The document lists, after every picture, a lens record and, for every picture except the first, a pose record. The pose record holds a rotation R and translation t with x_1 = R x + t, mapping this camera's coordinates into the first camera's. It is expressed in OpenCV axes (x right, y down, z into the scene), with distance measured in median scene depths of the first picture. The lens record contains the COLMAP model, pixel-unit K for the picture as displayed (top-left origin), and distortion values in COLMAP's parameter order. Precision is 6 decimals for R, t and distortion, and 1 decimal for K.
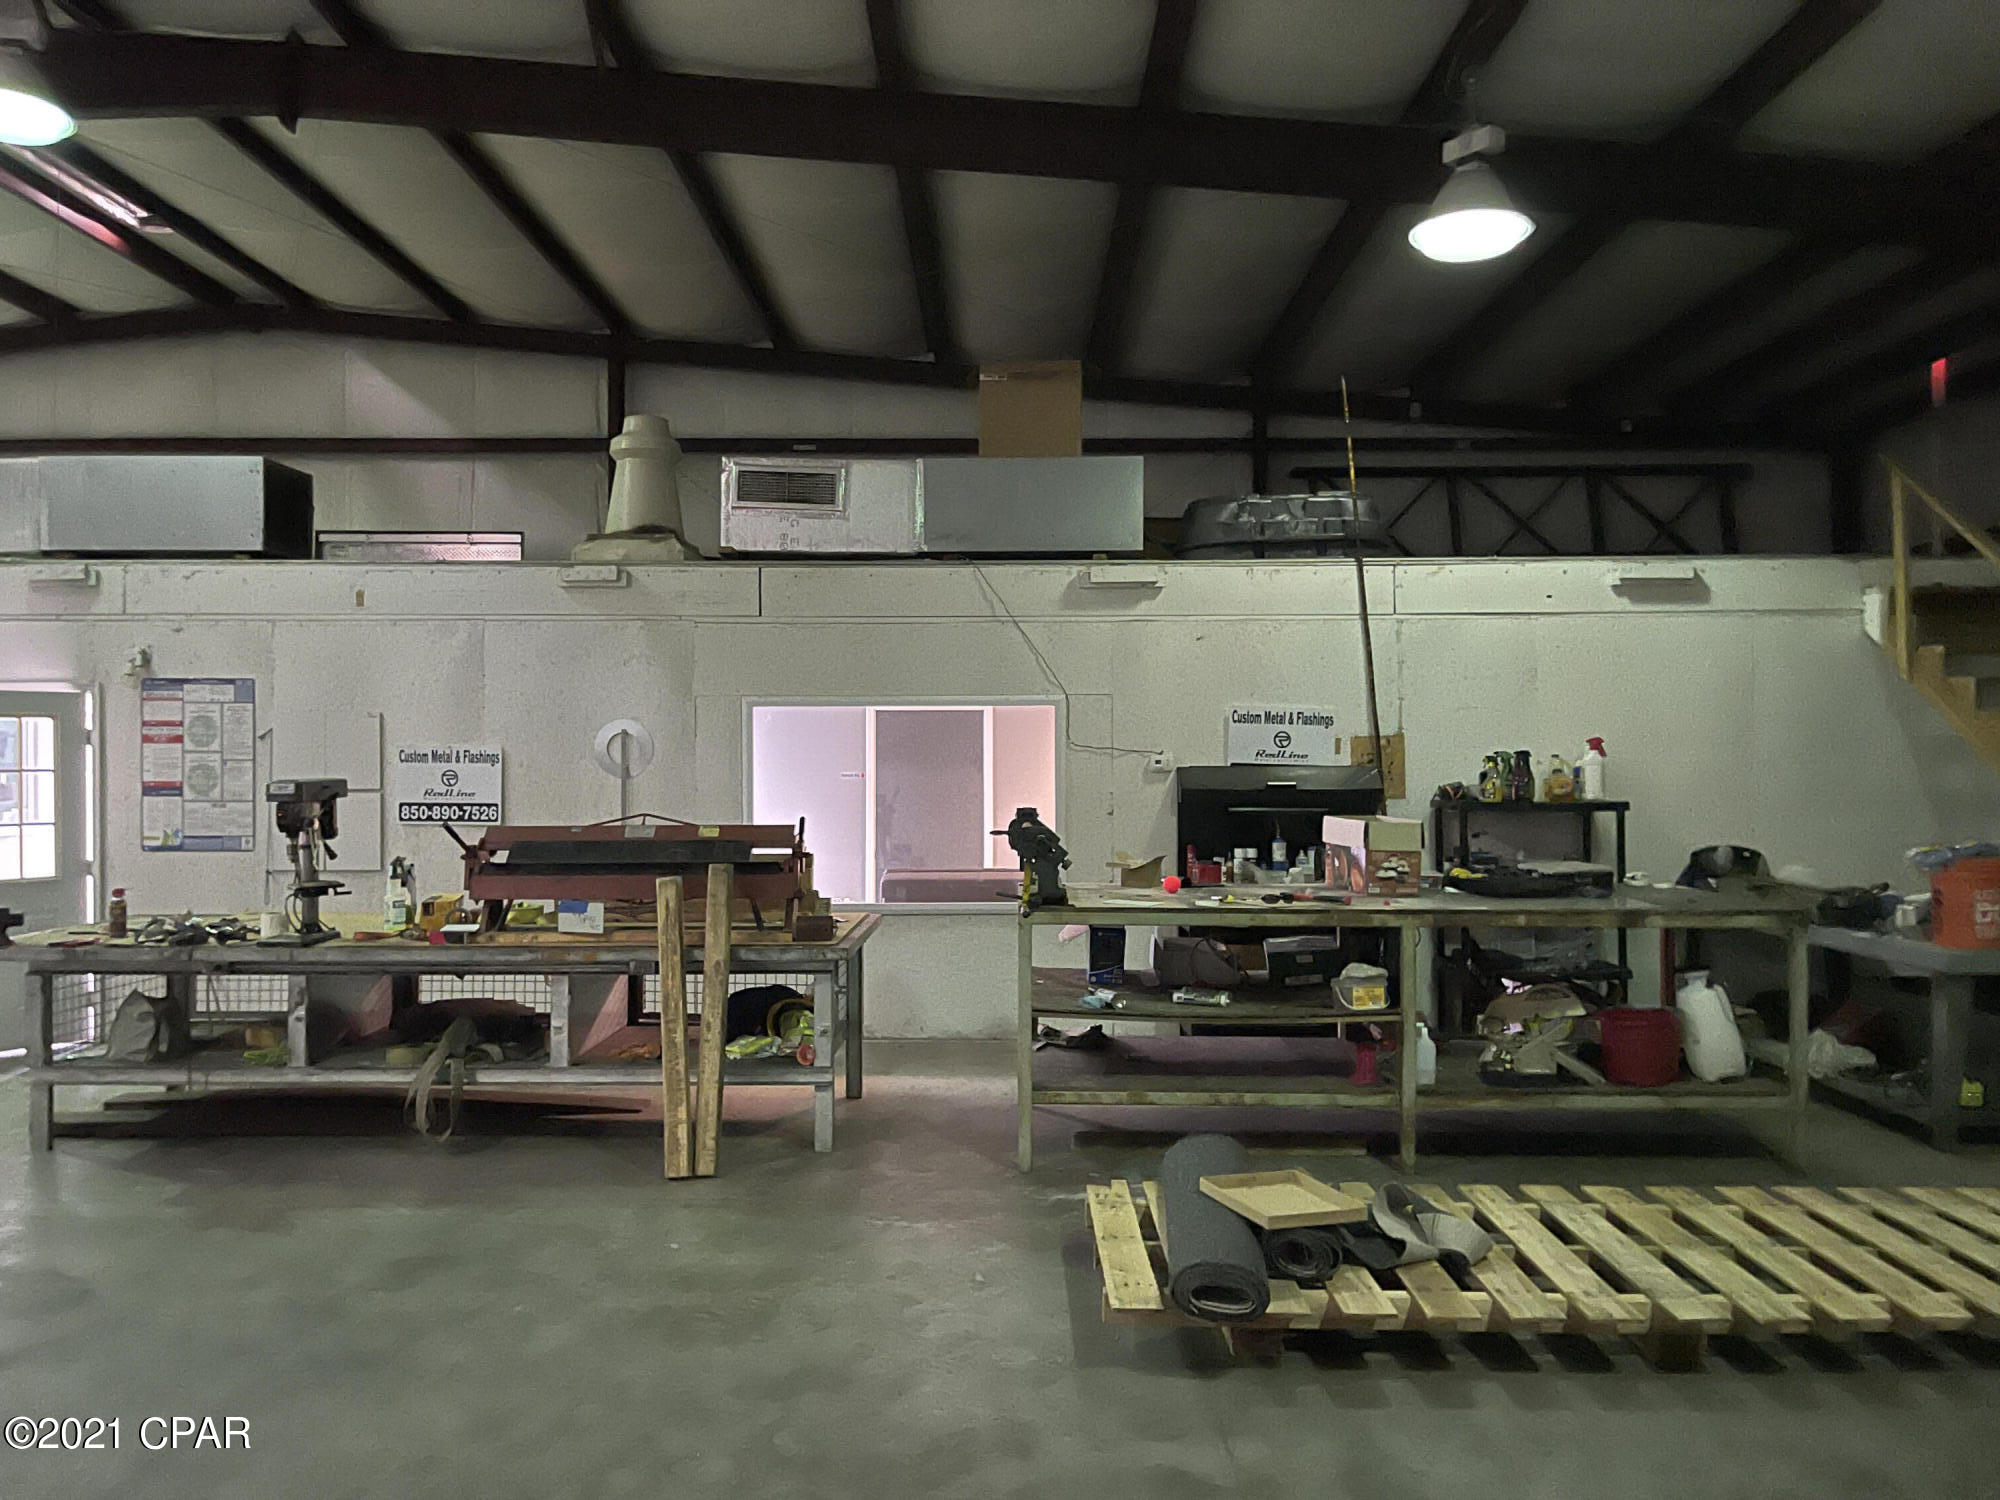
lens RADIAL K [[1534.1, 0, 1001.6], [0, 1534.1, 759.2], [0, 0, 1]] dist [0.076959, -0.064898]
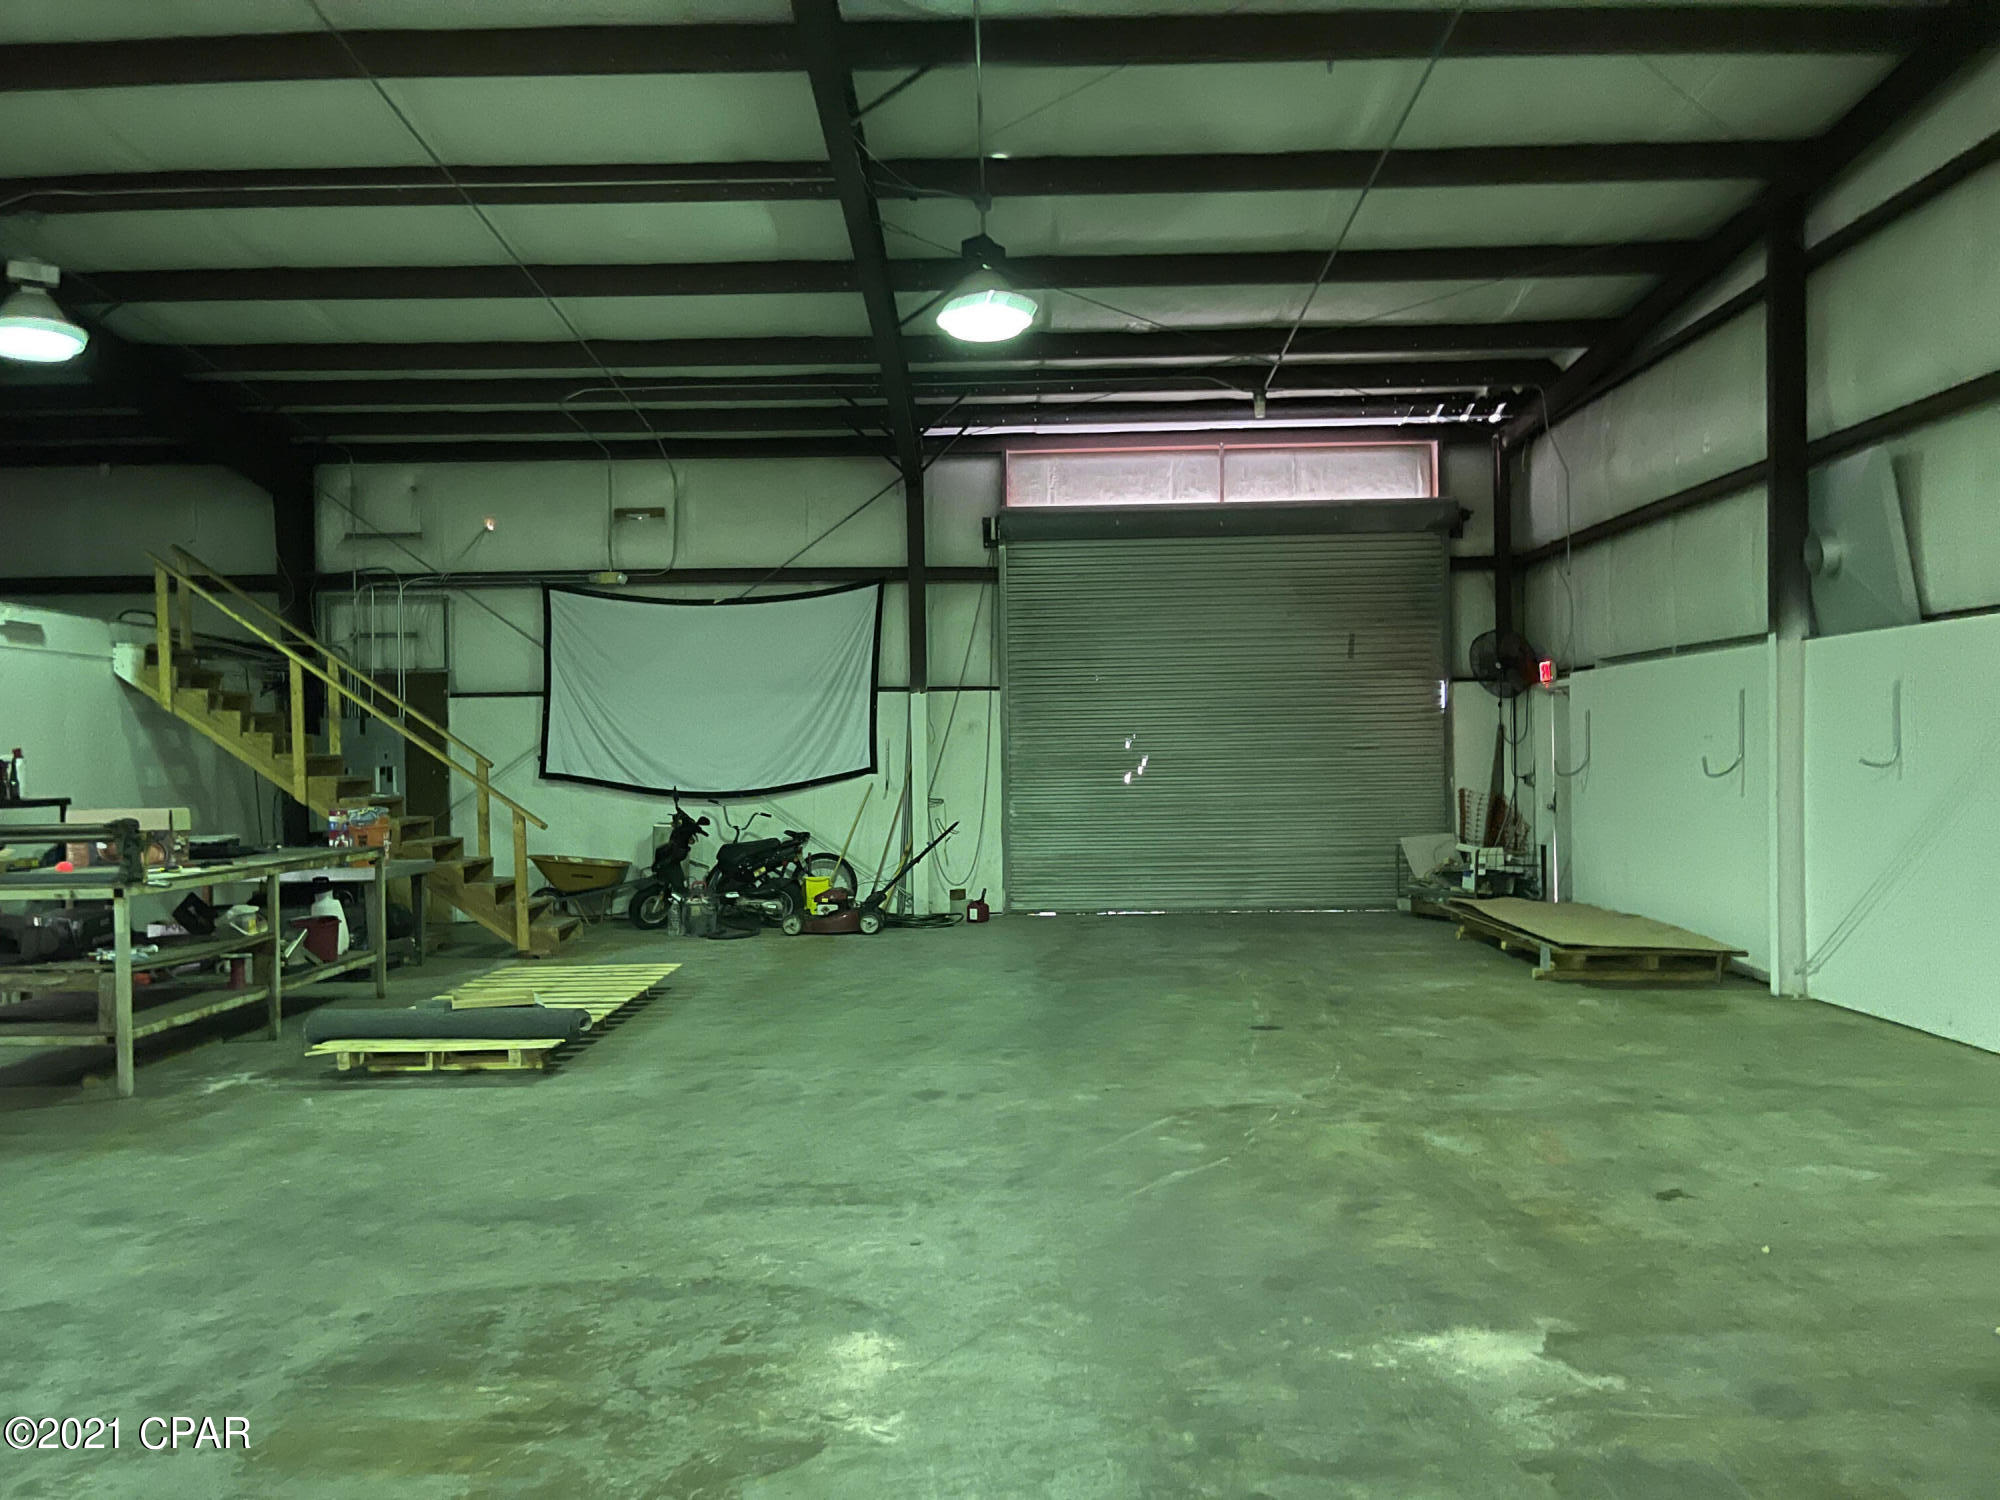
lens RADIAL K [[1534.1, 0, 1001.6], [0, 1534.1, 759.2], [0, 0, 1]] dist [0.076959, -0.064898]
pose [[0.009742, -0.007346, 0.999926, -0.891158], [0.015378, 0.999856, 0.007196, -0.002524], [-0.999834, 0.015307, 0.009854, 0.205859]]
